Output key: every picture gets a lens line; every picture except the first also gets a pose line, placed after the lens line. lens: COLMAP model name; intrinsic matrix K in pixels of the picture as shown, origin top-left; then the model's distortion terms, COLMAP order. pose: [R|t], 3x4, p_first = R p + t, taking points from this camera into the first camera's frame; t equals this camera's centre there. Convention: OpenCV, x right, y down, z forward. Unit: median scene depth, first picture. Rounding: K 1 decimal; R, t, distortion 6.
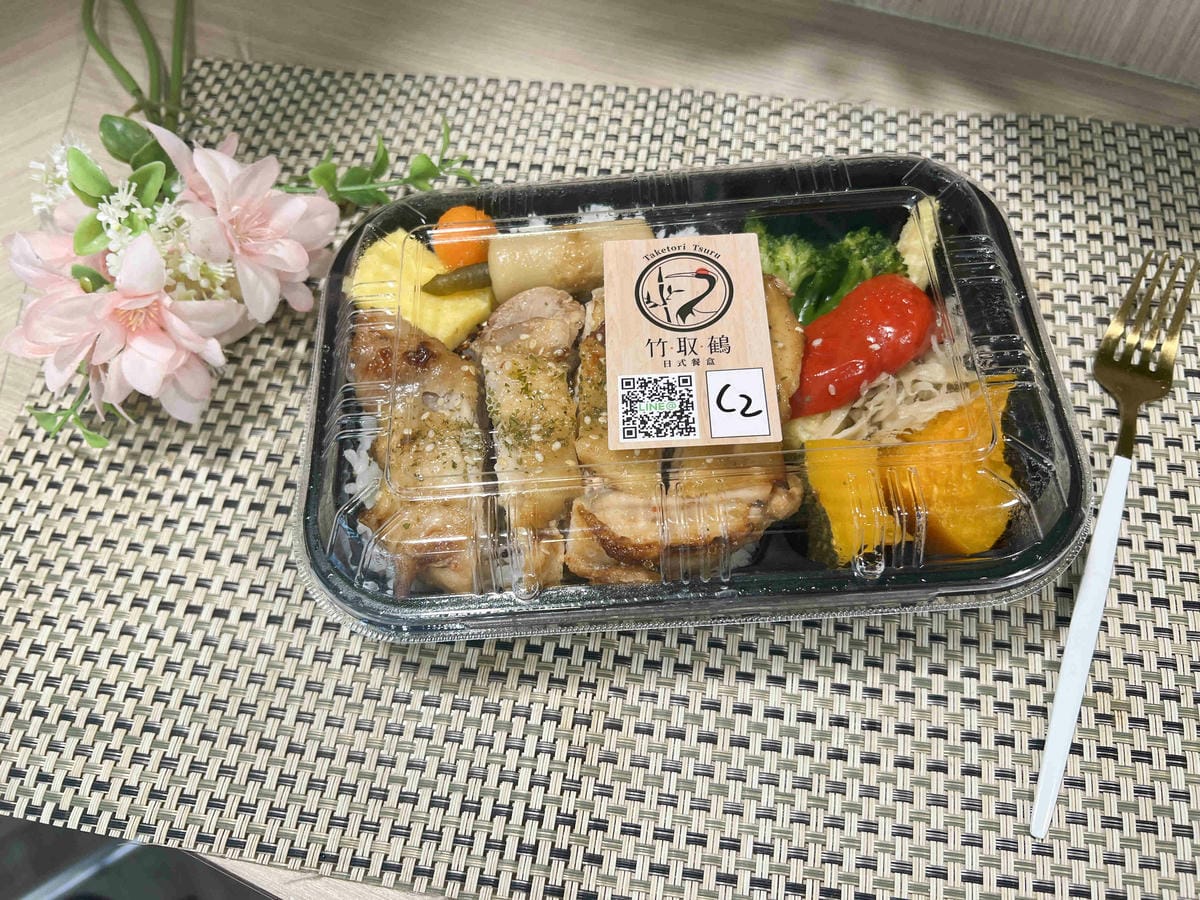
lens RADIAL K [[911.2, 0, 600.0], [0, 911.2, 450.0], [0, 0, 1]] dist [0.029342, -0.076983]
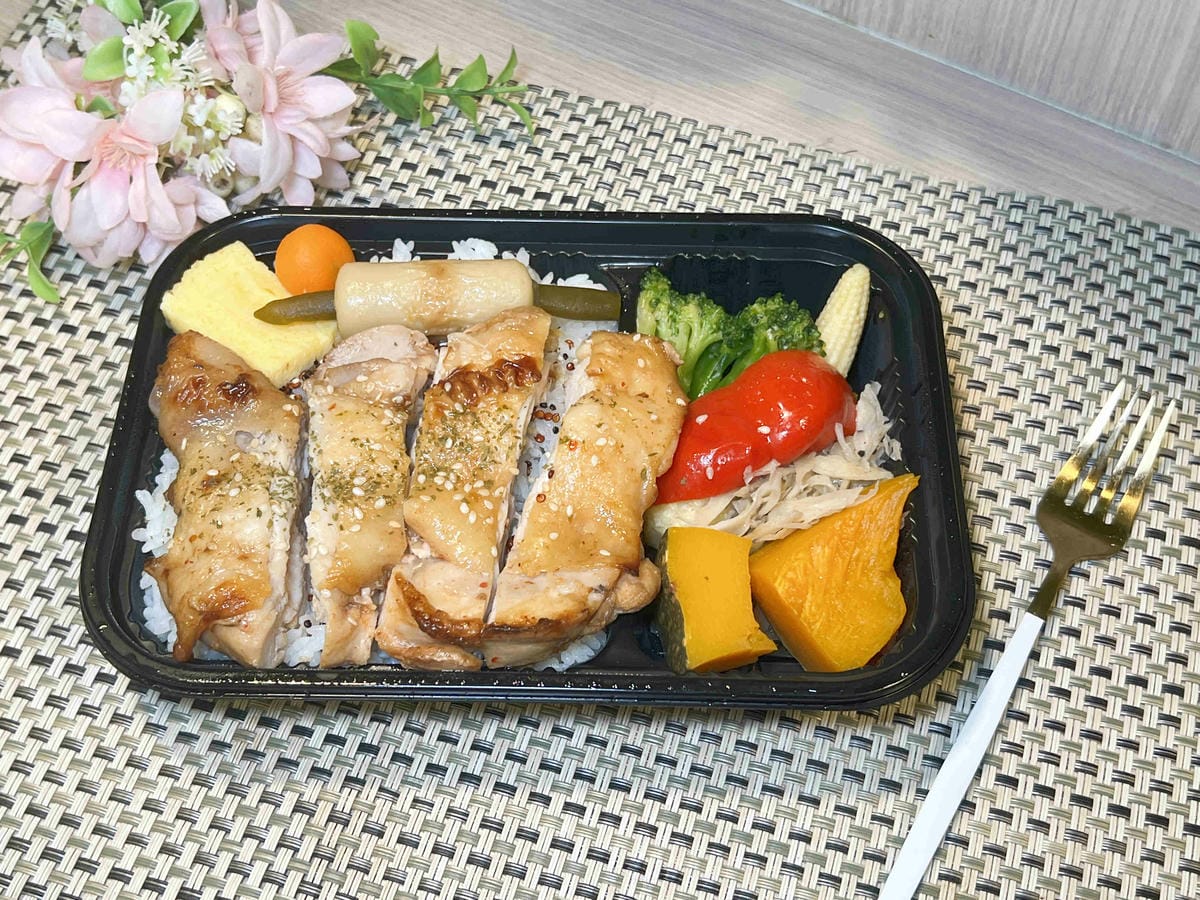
lens RADIAL K [[1377.1, 0, 600.0], [0, 1377.1, 450.0], [0, 0, 1]] dist [0.047718, -0.012571]
pose [[0.995304, 0.094156, 0.022469, 0.118850], [-0.091349, 0.990399, -0.103755, 0.058375], [-0.032022, 0.101215, 0.994349, -0.305956]]
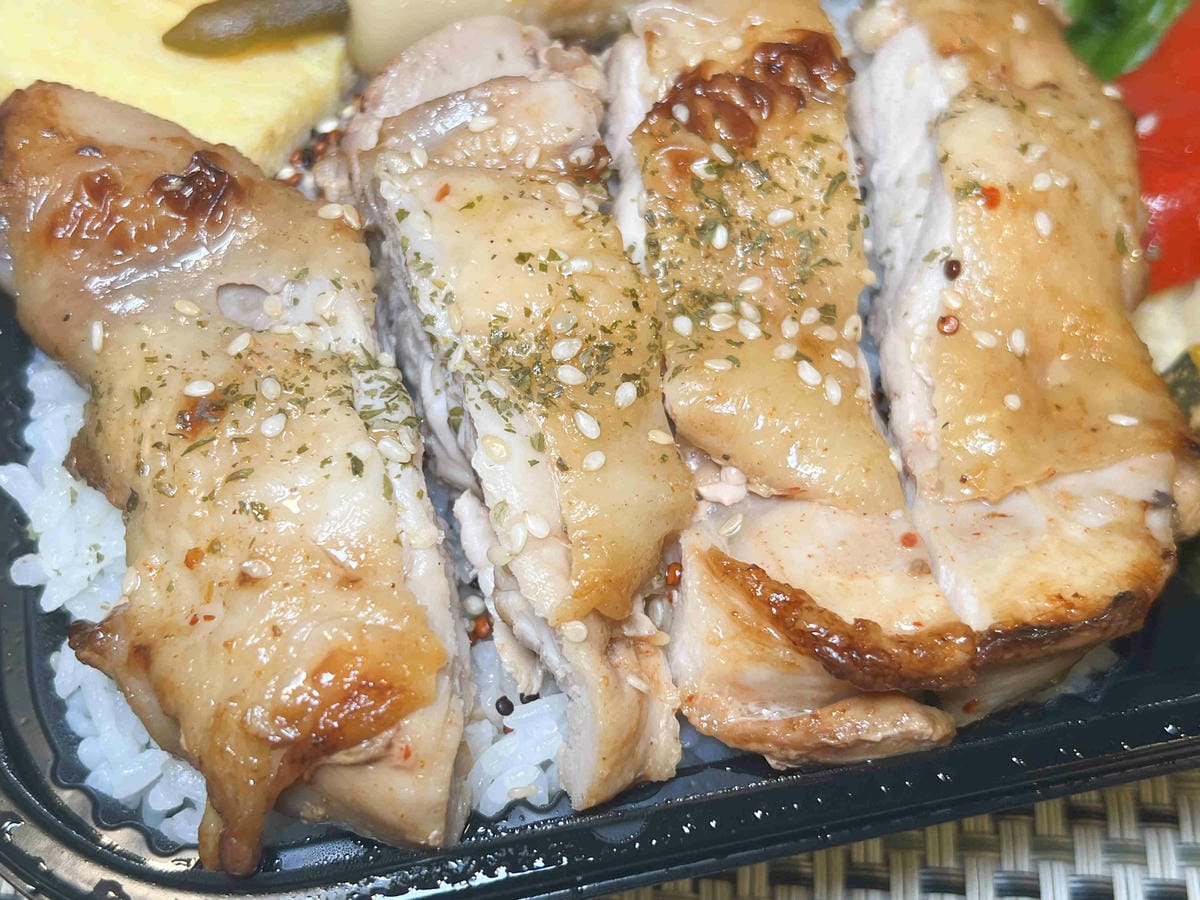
lens RADIAL K [[1521.3, 0, 600.0], [0, 1521.3, 450.0], [0, 0, 1]] dist [0.083964, -0.019505]
pose [[0.979144, -0.080583, 0.186501, -0.161972], [0.088428, 0.995498, -0.034121, 0.035320], [-0.182912, 0.049902, 0.981862, 0.373946]]
